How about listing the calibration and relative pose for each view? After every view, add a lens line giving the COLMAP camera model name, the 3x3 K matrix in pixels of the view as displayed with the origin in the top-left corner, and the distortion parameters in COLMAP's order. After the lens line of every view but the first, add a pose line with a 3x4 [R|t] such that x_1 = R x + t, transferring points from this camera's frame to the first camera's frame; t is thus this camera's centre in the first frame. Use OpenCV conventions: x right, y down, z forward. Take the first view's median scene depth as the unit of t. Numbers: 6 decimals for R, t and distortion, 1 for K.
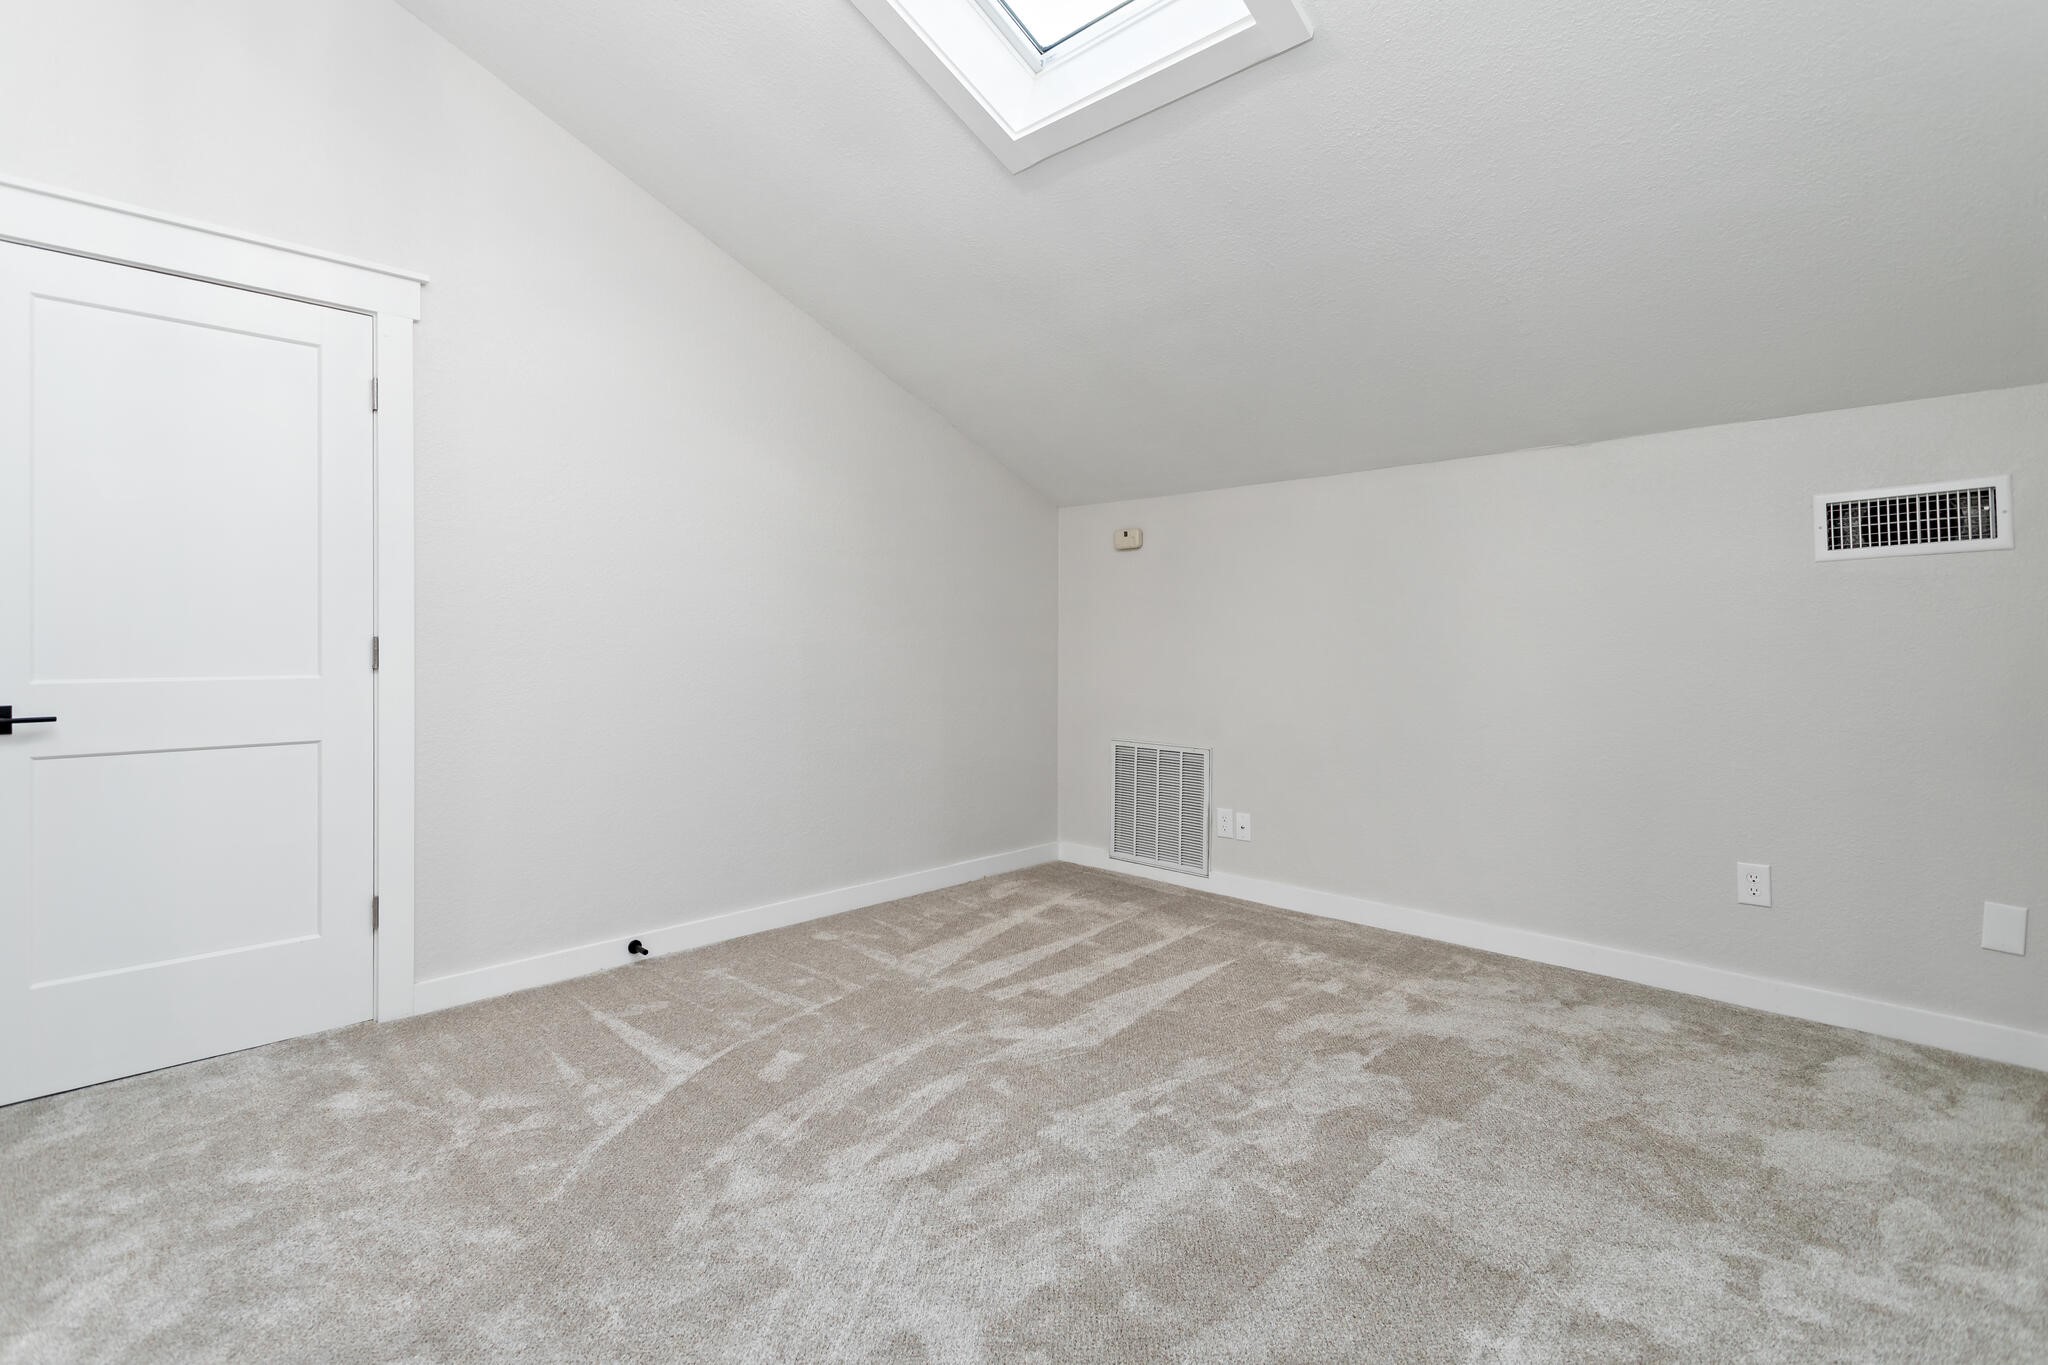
lens RADIAL K [[981.5, 0, 1023.1], [0, 981.5, 640.2], [0, 0, 1]] dist [-0.002110, 0.007798]
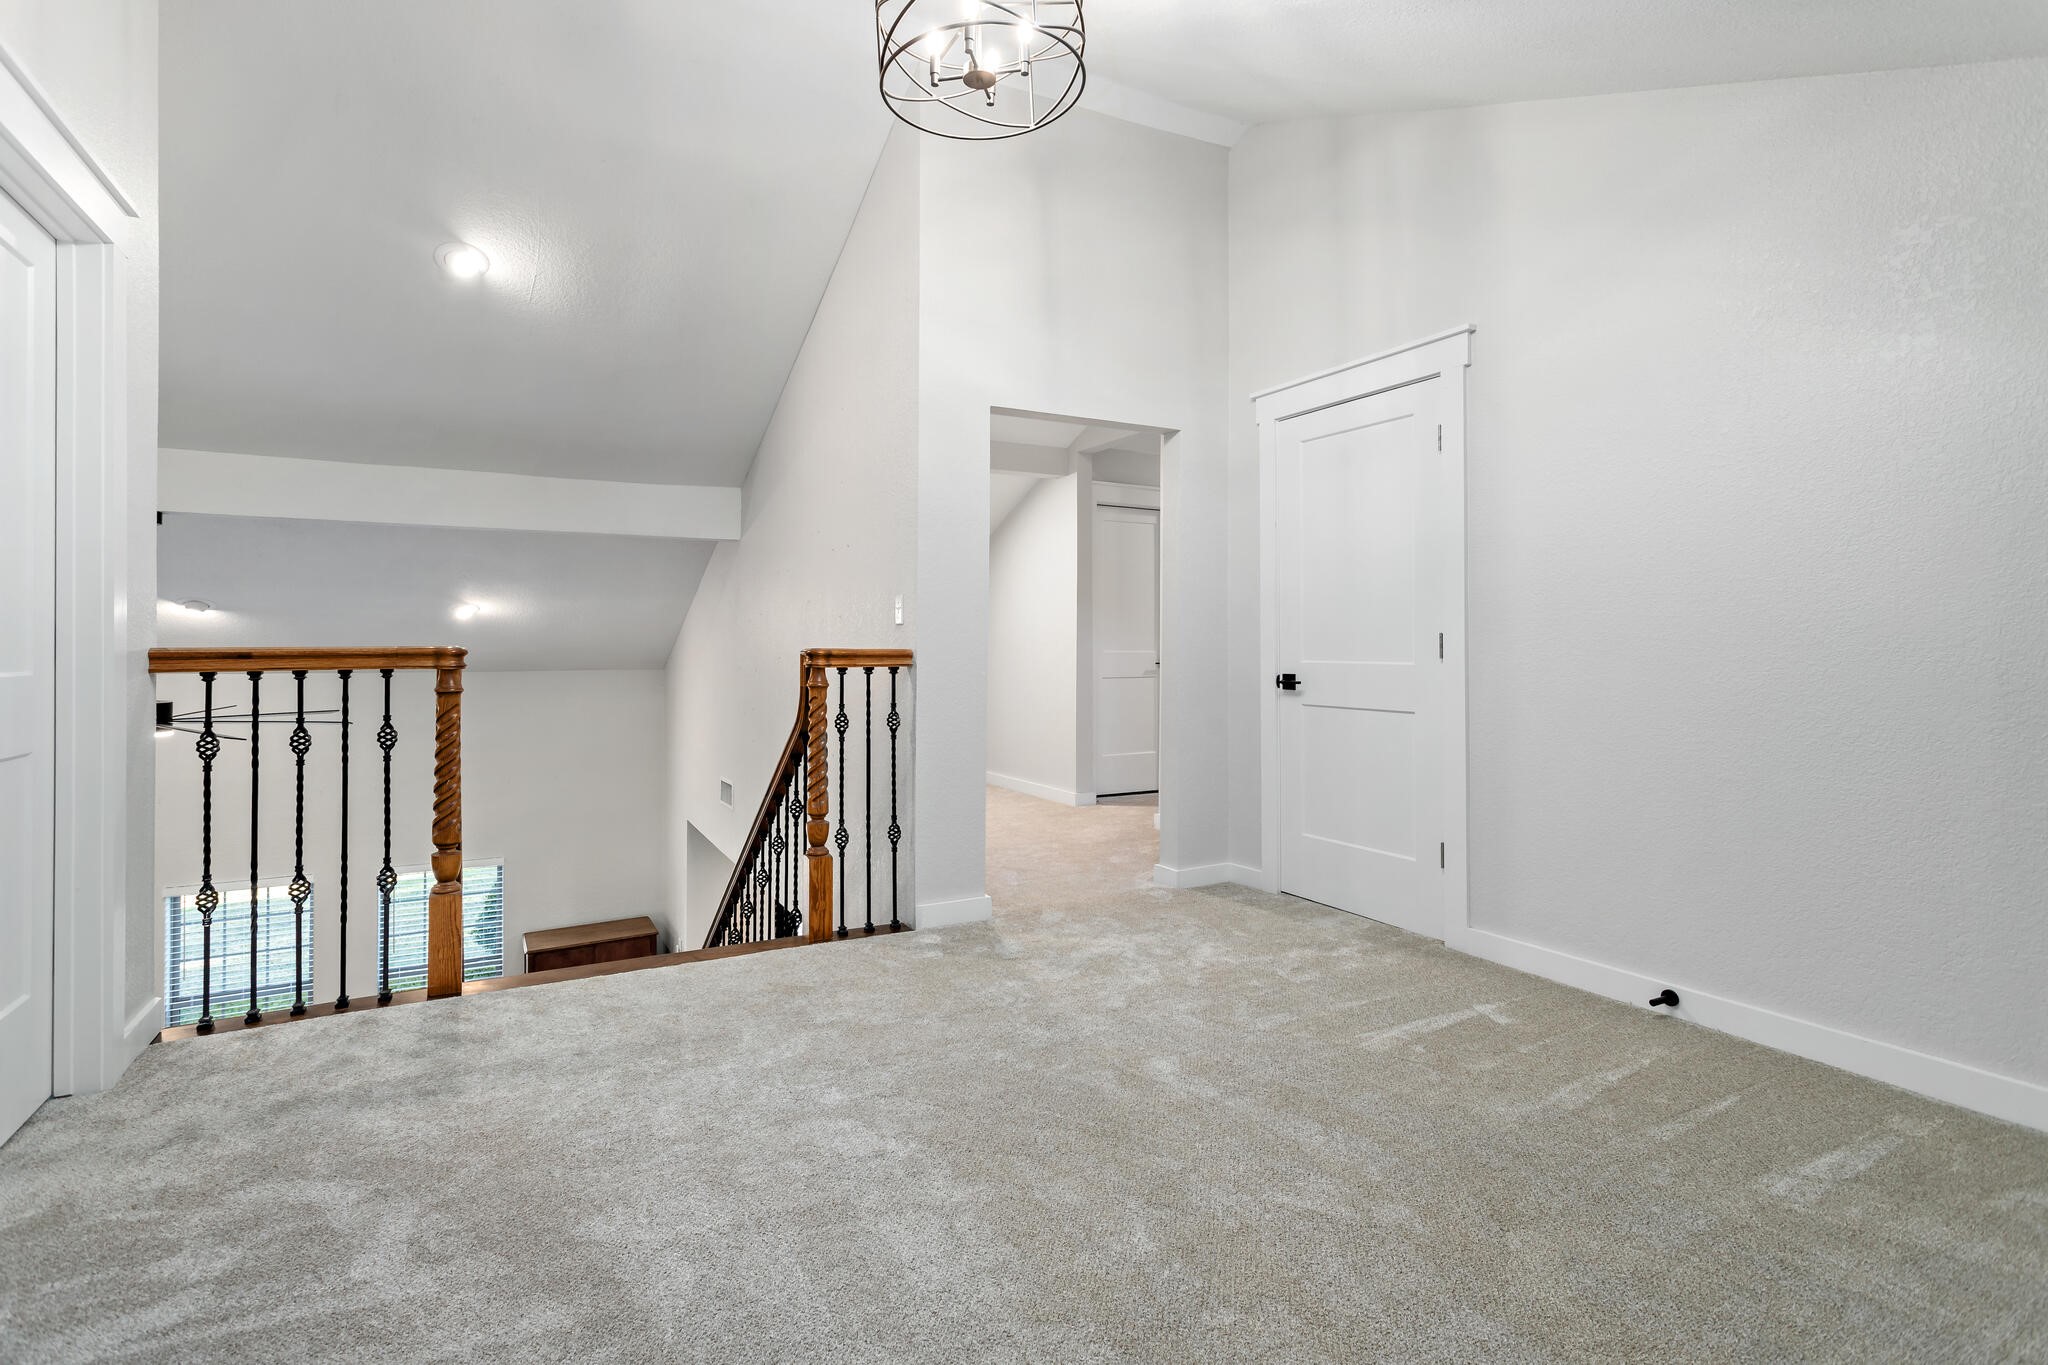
lens RADIAL K [[981.5, 0, 1023.1], [0, 981.5, 640.2], [0, 0, 1]] dist [-0.002110, 0.007798]
pose [[-0.292846, -0.012448, -0.956078, 0.664920], [-0.000152, 0.999916, -0.012973, 0.020868], [0.956159, -0.003653, -0.292824, 0.833504]]
